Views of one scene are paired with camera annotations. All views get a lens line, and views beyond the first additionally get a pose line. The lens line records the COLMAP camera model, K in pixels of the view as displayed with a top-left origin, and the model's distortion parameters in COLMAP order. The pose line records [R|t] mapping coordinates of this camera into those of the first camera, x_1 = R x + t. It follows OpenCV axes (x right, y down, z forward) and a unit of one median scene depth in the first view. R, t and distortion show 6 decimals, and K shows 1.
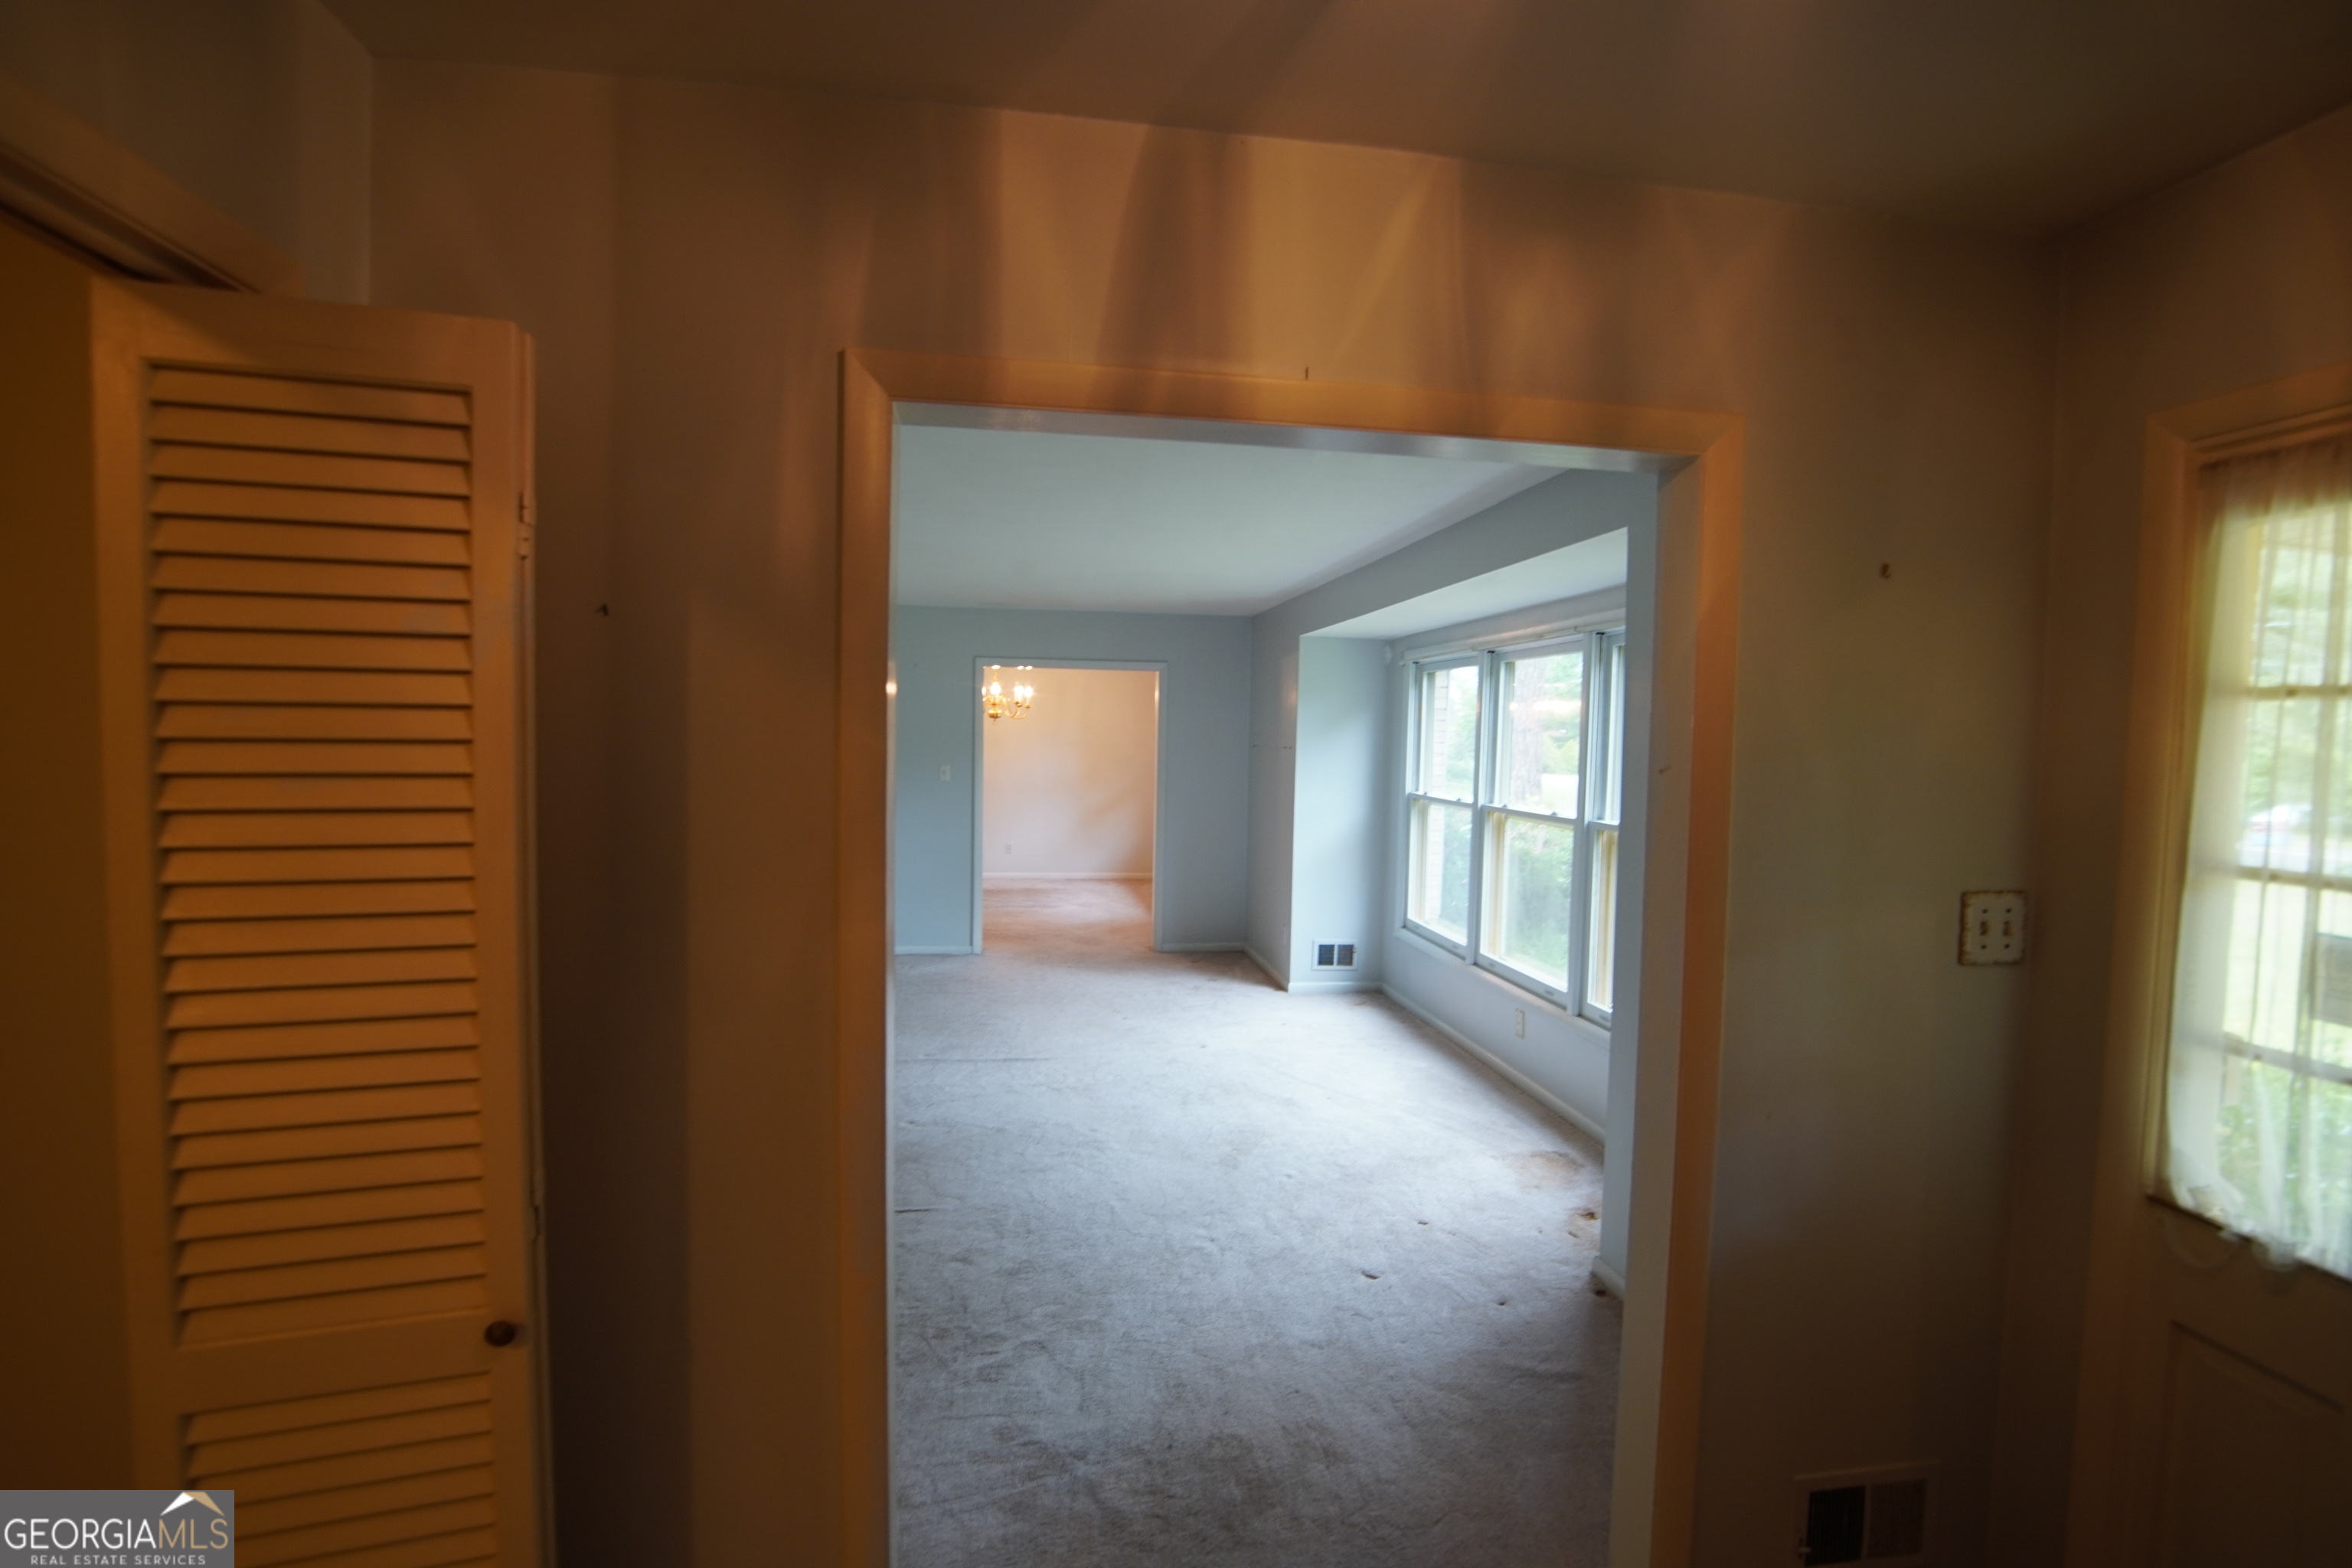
lens RADIAL K [[1035.1, 0, 1178.5], [0, 1035.1, 787.0], [0, 0, 1]] dist [-0.032604, 0.001348]
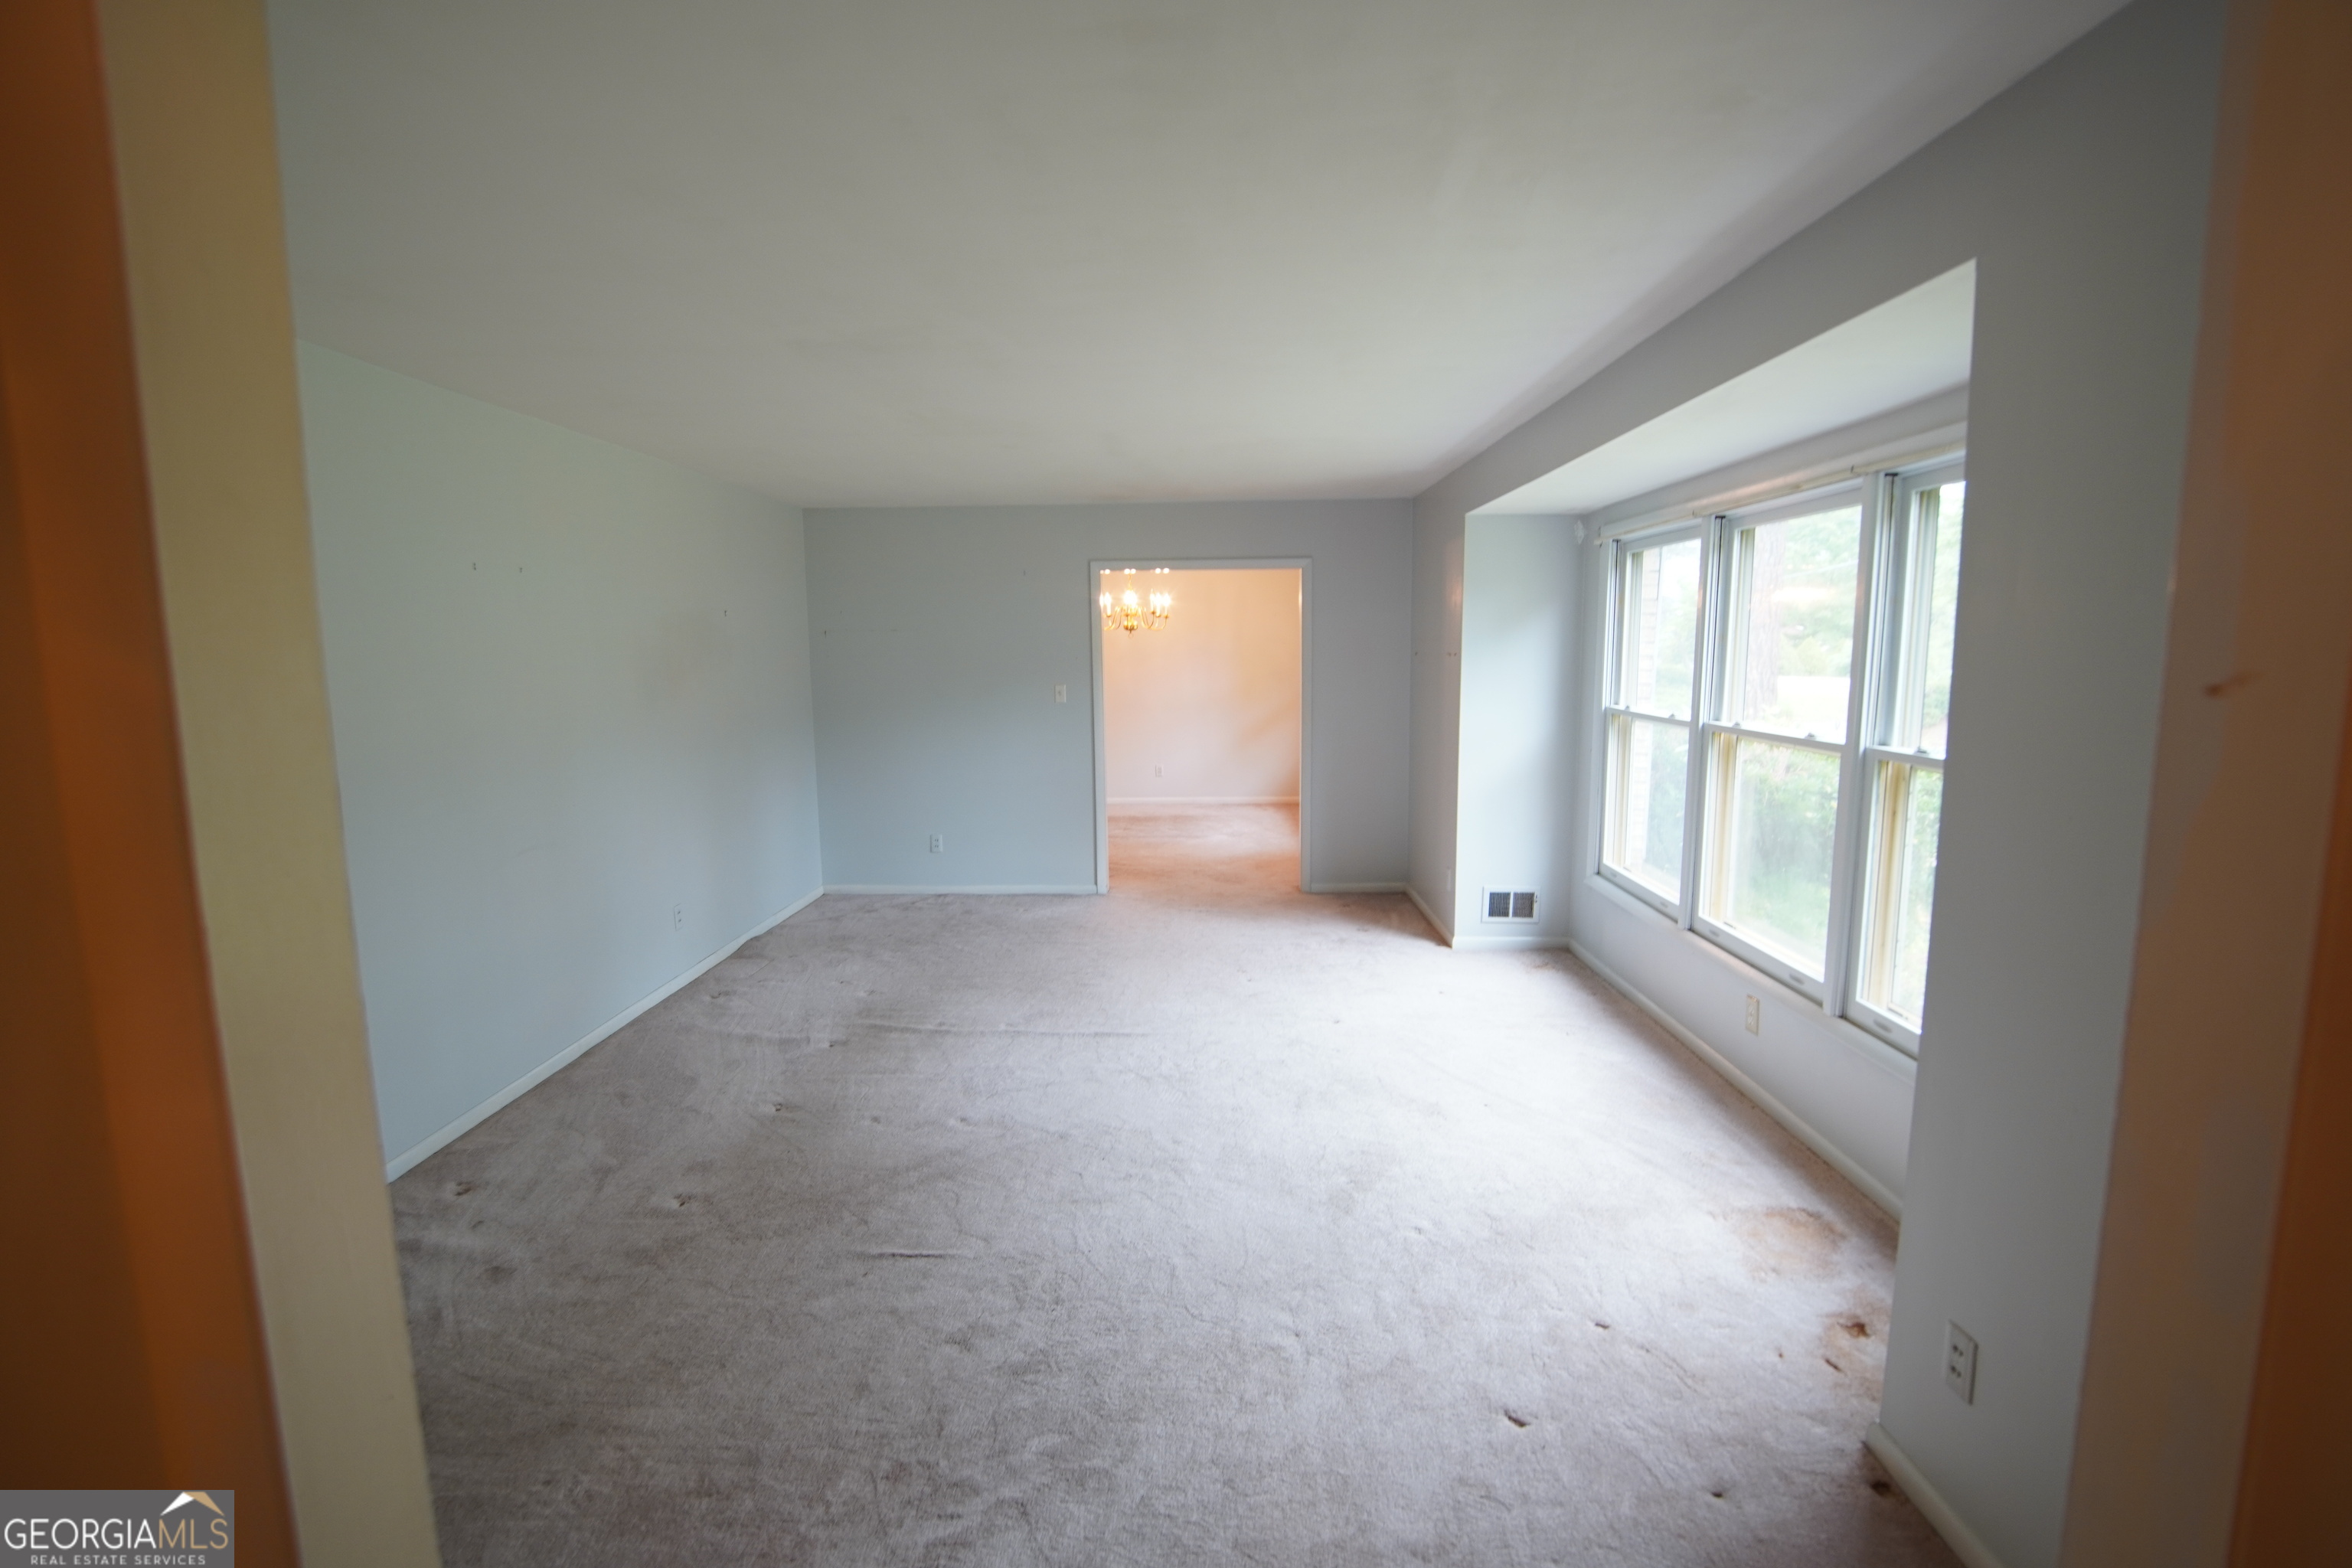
lens RADIAL K [[1035.1, 0, 1175.4], [0, 1035.1, 785.7], [0, 0, 1]] dist [-0.032604, 0.001348]
pose [[0.982186, -0.006190, -0.187809, 0.068521], [0.021665, 0.996523, 0.080454, -0.007667], [0.186658, -0.083090, 0.978905, 0.236393]]
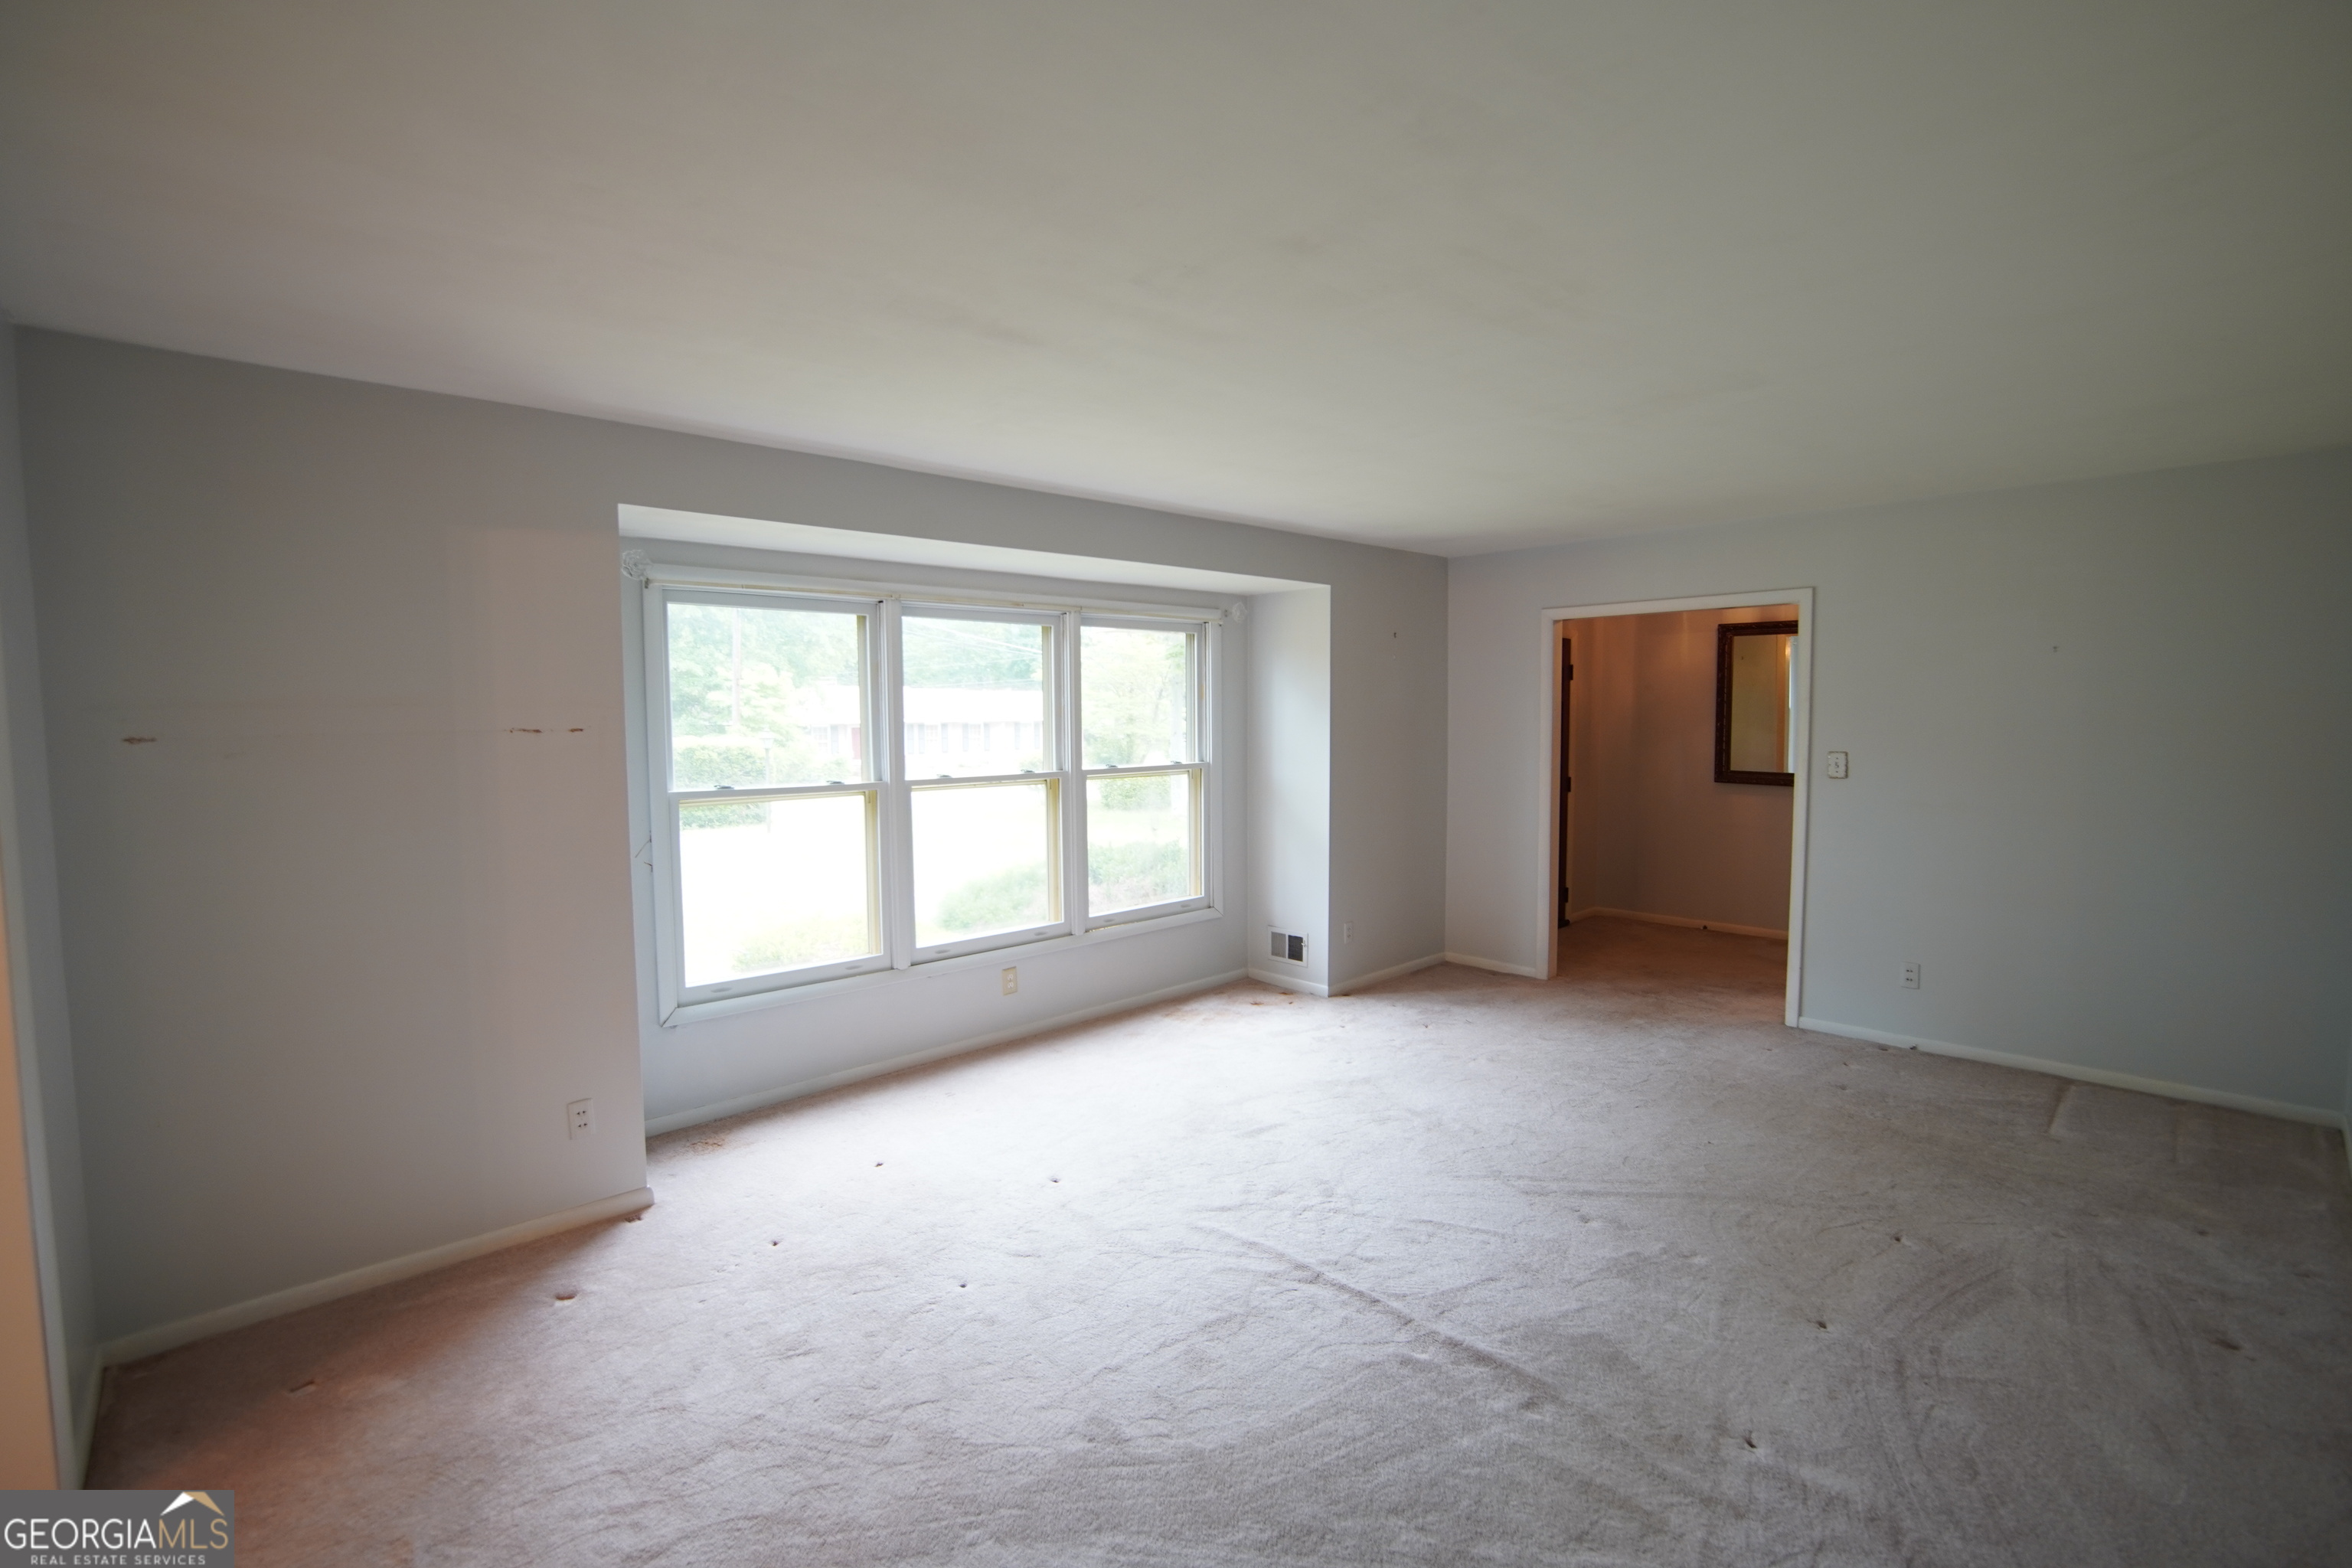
lens RADIAL K [[1035.1, 0, 1174.8], [0, 1035.1, 775.7], [0, 0, 1]] dist [-0.032604, 0.001348]
pose [[-0.555246, -0.063103, 0.829289, -0.694431], [0.040649, 0.993867, 0.102842, -0.083973], [-0.830692, 0.090812, -0.549276, 1.637603]]
